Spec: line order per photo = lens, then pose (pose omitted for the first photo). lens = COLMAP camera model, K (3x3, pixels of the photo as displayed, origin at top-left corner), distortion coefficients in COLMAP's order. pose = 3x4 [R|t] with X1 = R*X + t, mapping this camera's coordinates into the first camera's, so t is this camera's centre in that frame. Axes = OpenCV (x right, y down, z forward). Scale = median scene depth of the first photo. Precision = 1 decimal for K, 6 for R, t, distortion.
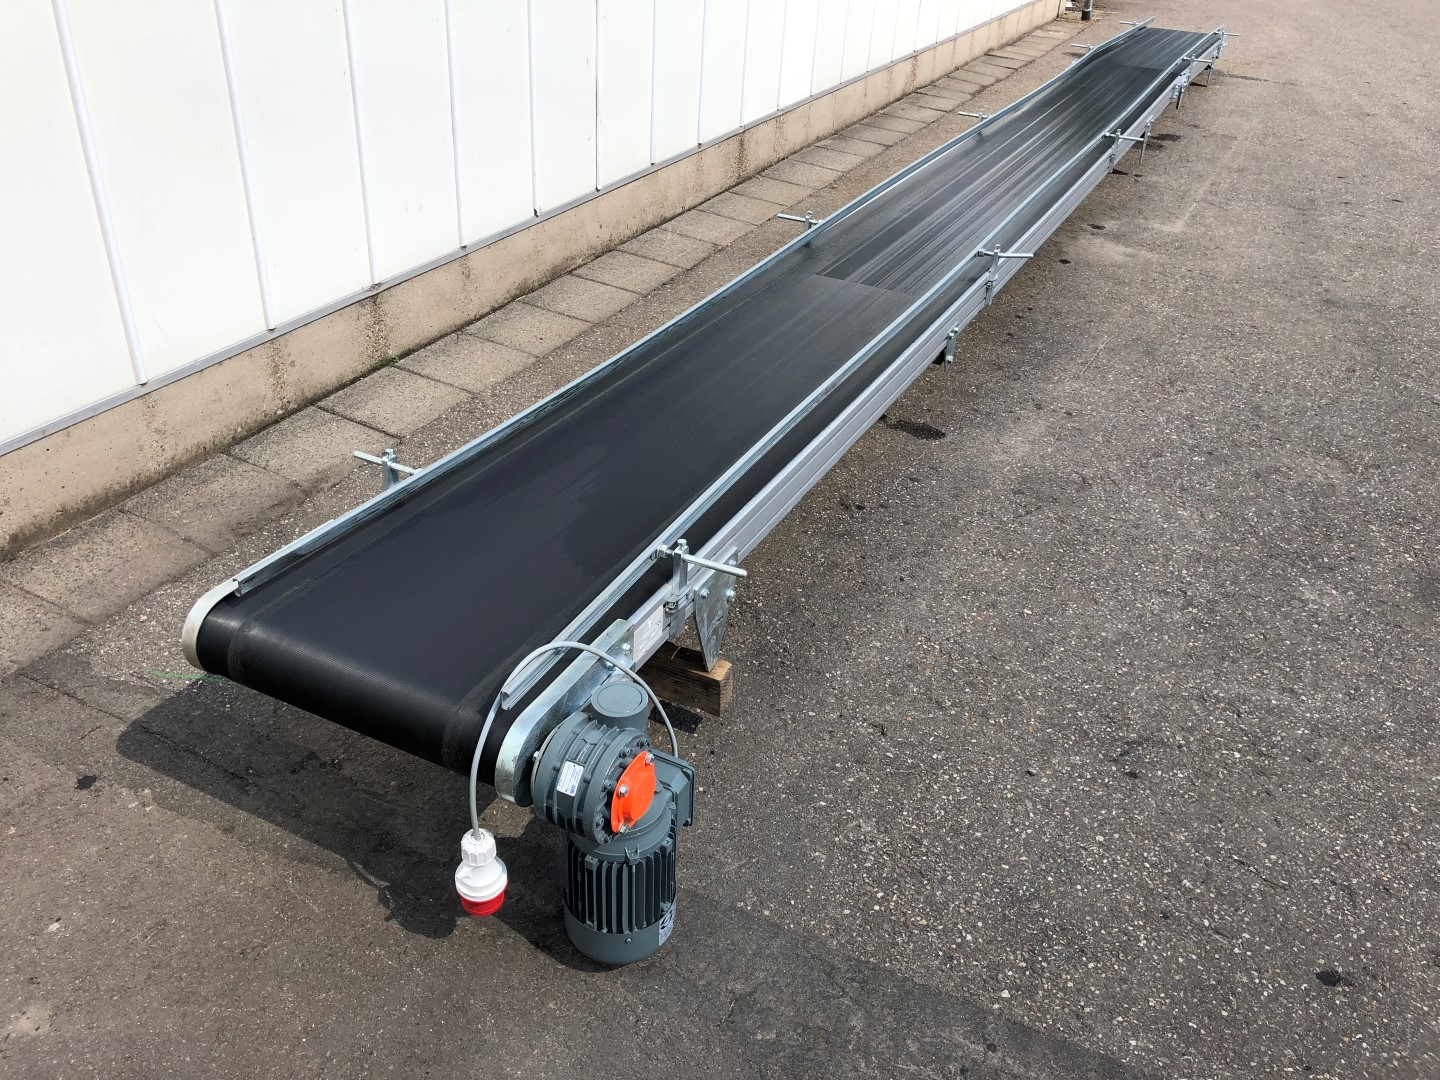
lens RADIAL K [[1190.8, 0, 720.0], [0, 1190.8, 540.0], [0, 0, 1]] dist [0.032510, 0.003902]
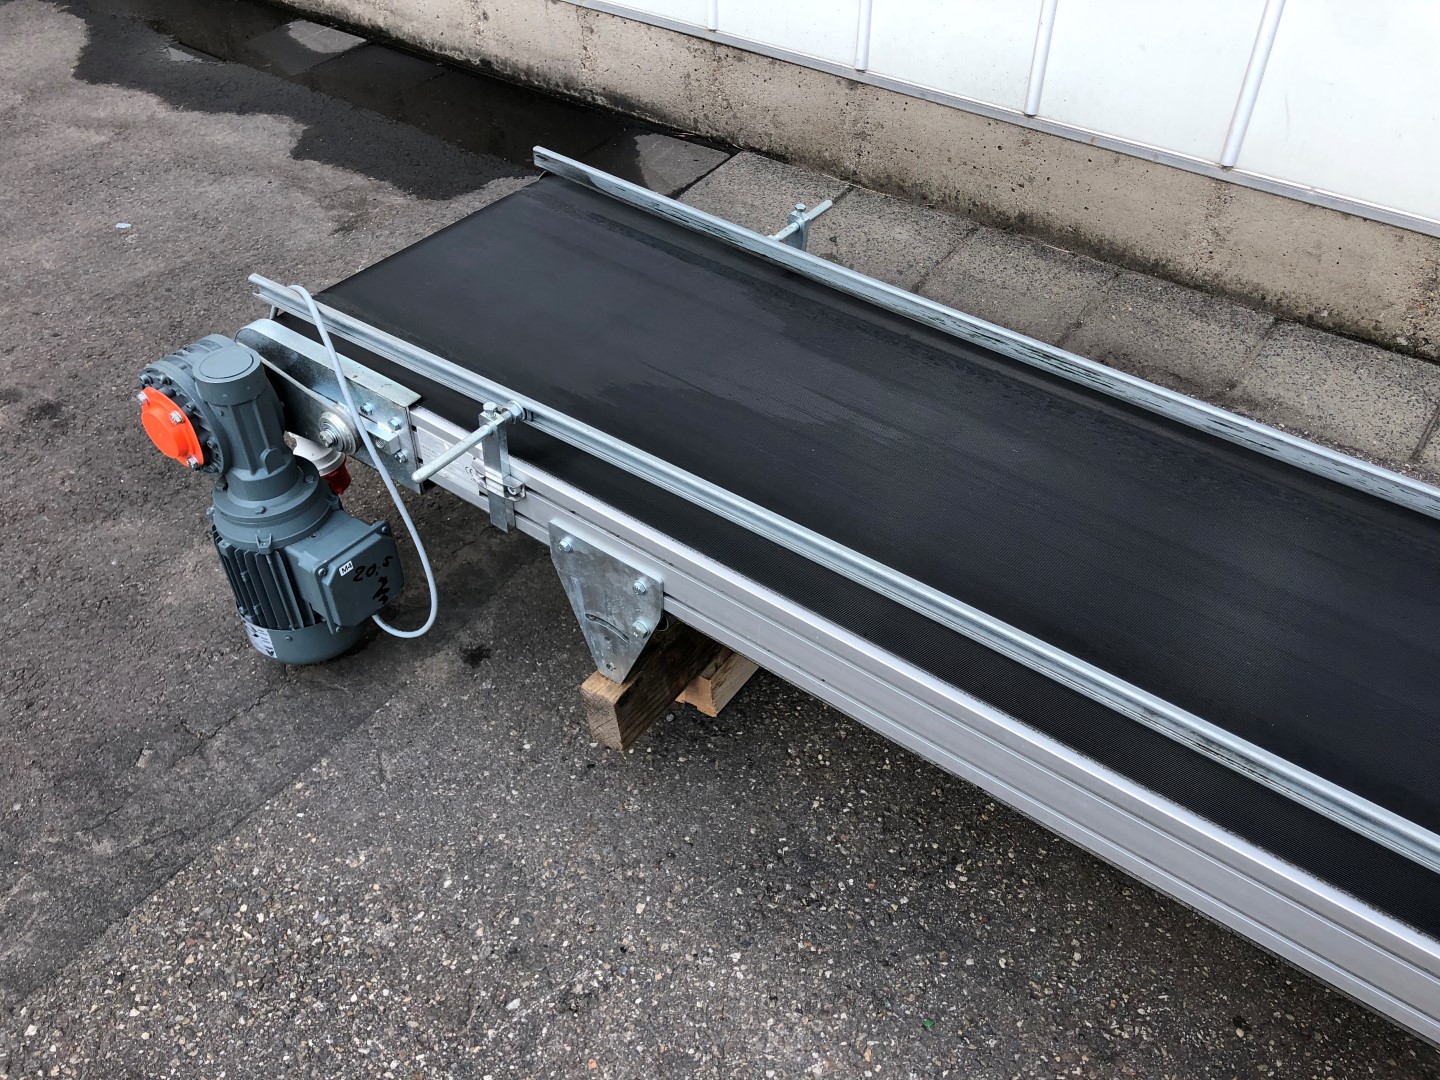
lens RADIAL K [[1190.8, 0, 720.0], [0, 1190.8, 540.0], [0, 0, 1]] dist [0.032510, 0.003902]
pose [[-0.173426, 0.632084, -0.755244, 0.443294], [-0.527198, 0.588153, 0.613301, -0.387371], [0.831857, 0.504525, 0.231232, 0.860403]]
